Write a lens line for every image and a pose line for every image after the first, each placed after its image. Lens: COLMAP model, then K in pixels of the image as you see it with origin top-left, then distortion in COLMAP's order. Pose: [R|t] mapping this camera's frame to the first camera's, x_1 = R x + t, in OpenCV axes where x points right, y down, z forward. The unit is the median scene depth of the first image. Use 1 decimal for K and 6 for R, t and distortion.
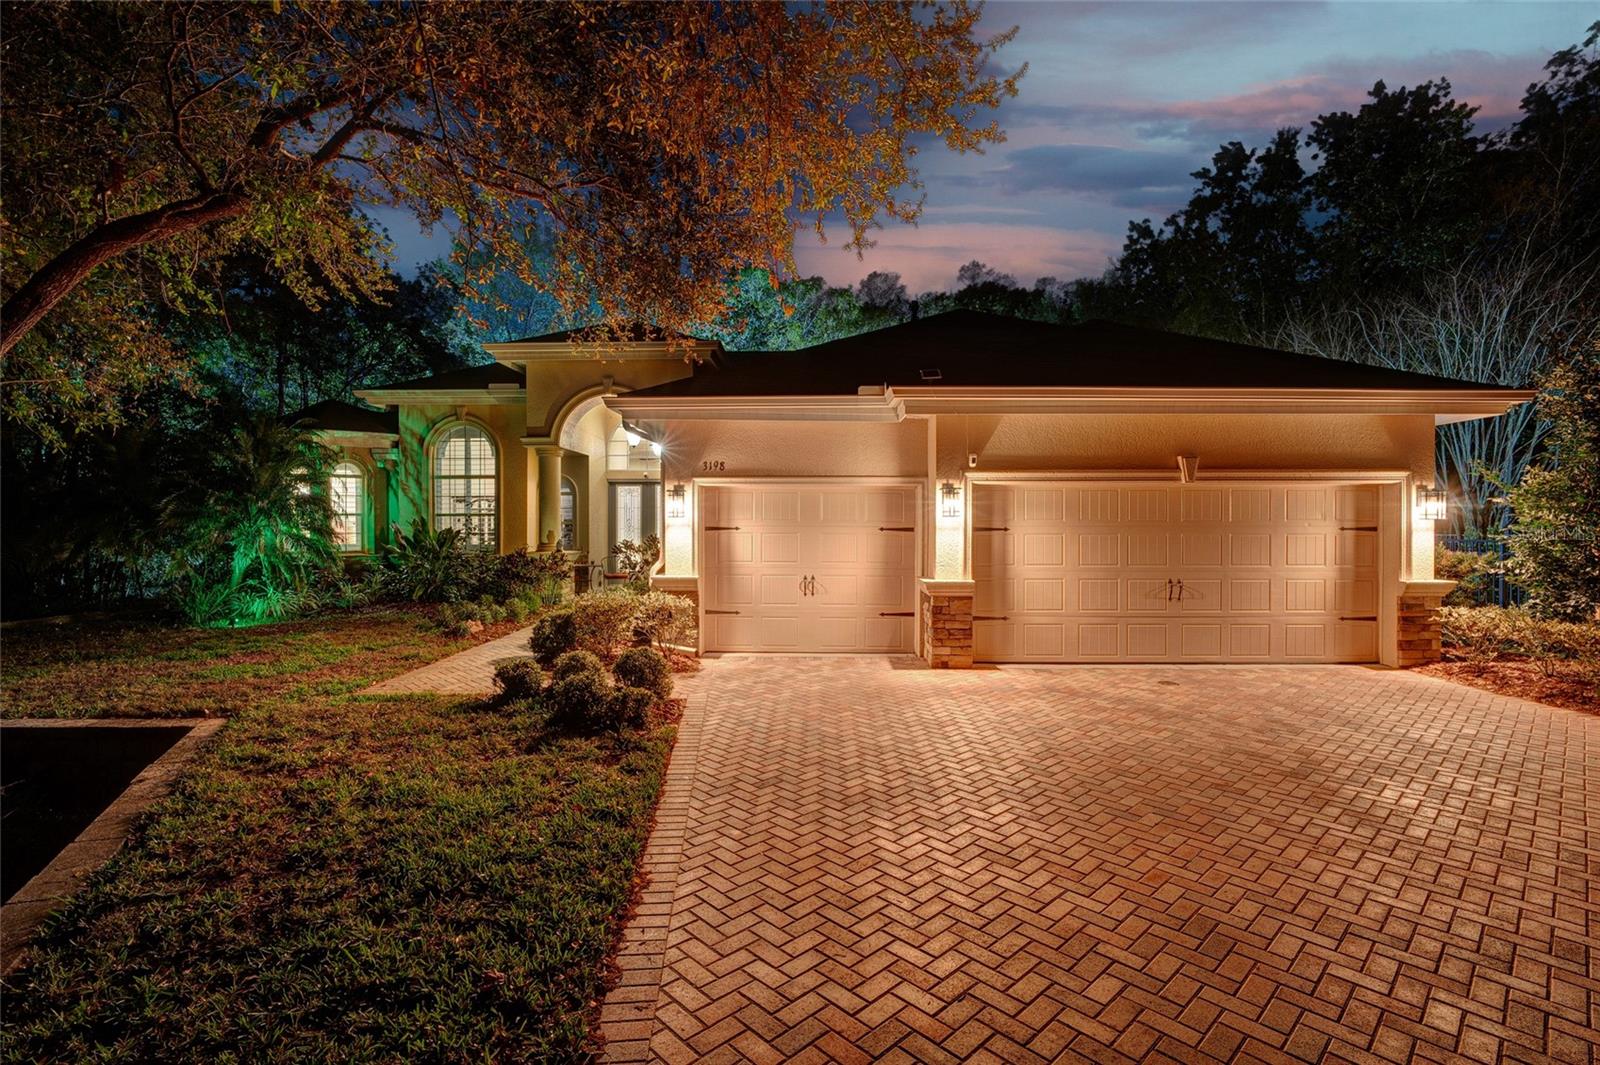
lens RADIAL K [[769.6, 0, 809.0], [0, 769.6, 527.8], [0, 0, 1]] dist [-0.024355, 0.013238]
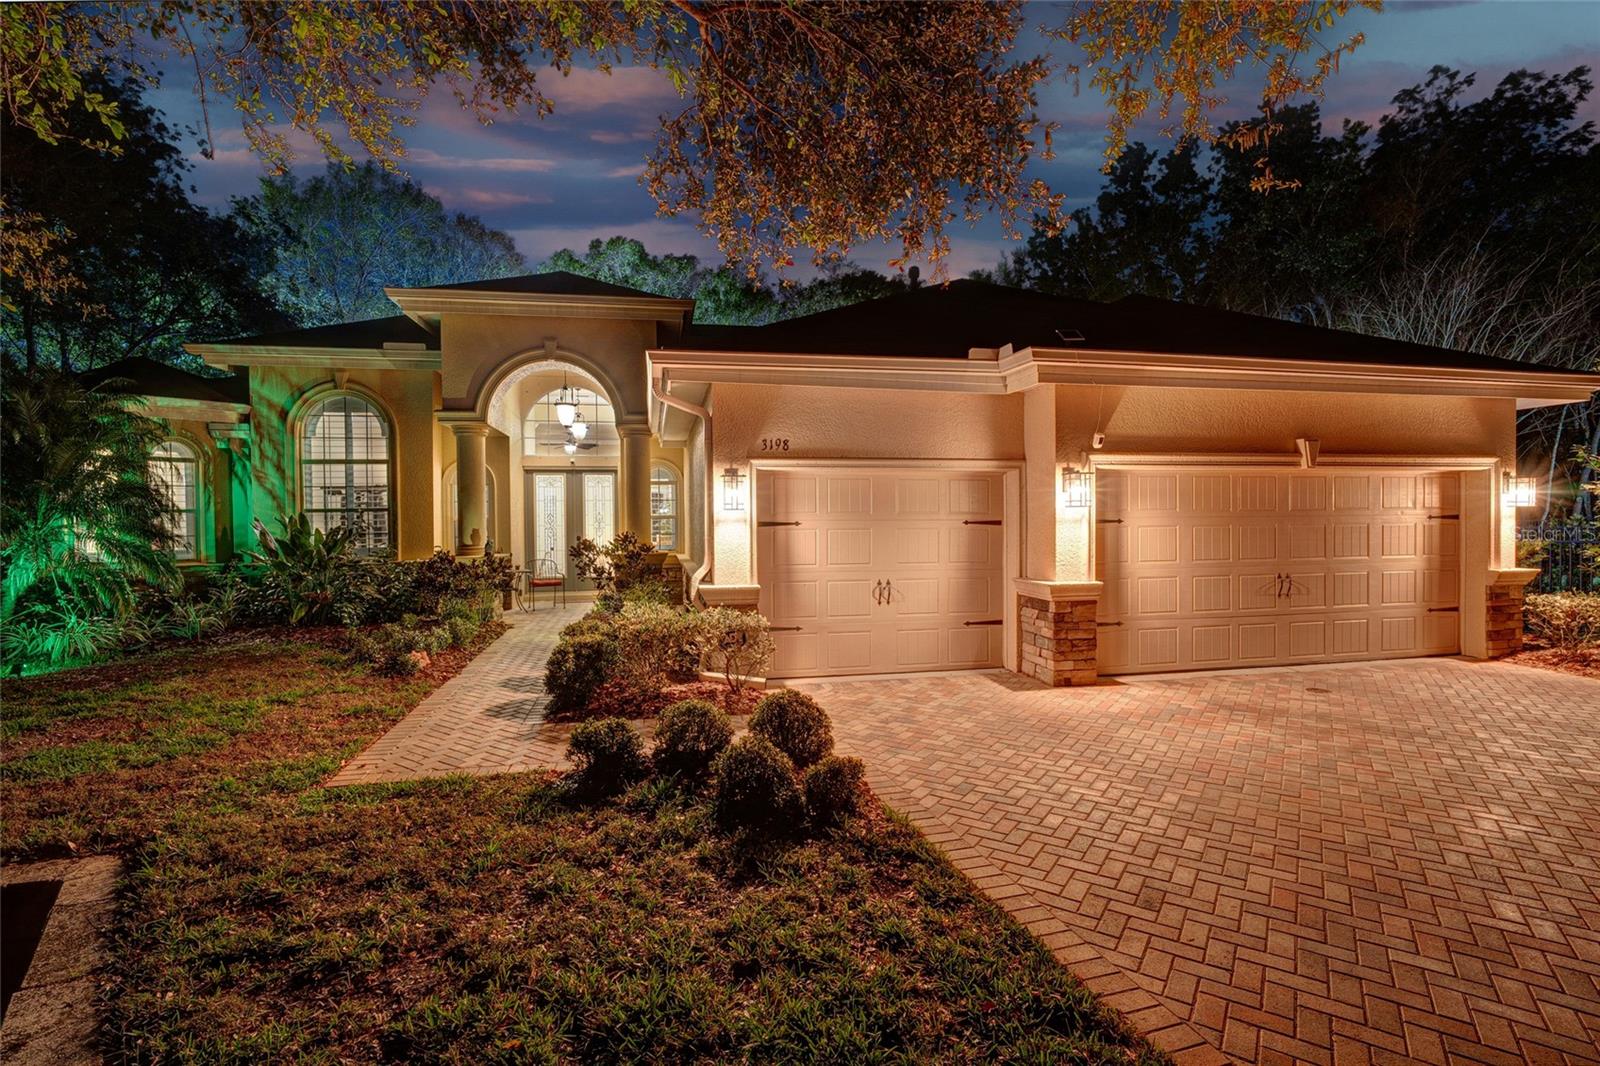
lens RADIAL K [[769.6, 0, 809.0], [0, 769.6, 528.3], [0, 0, 1]] dist [-0.024355, 0.013238]
pose [[0.975335, -0.012116, 0.220396, -0.256603], [0.010248, 0.999901, 0.009615, -0.001766], [-0.220490, -0.007119, 0.975363, 0.215394]]
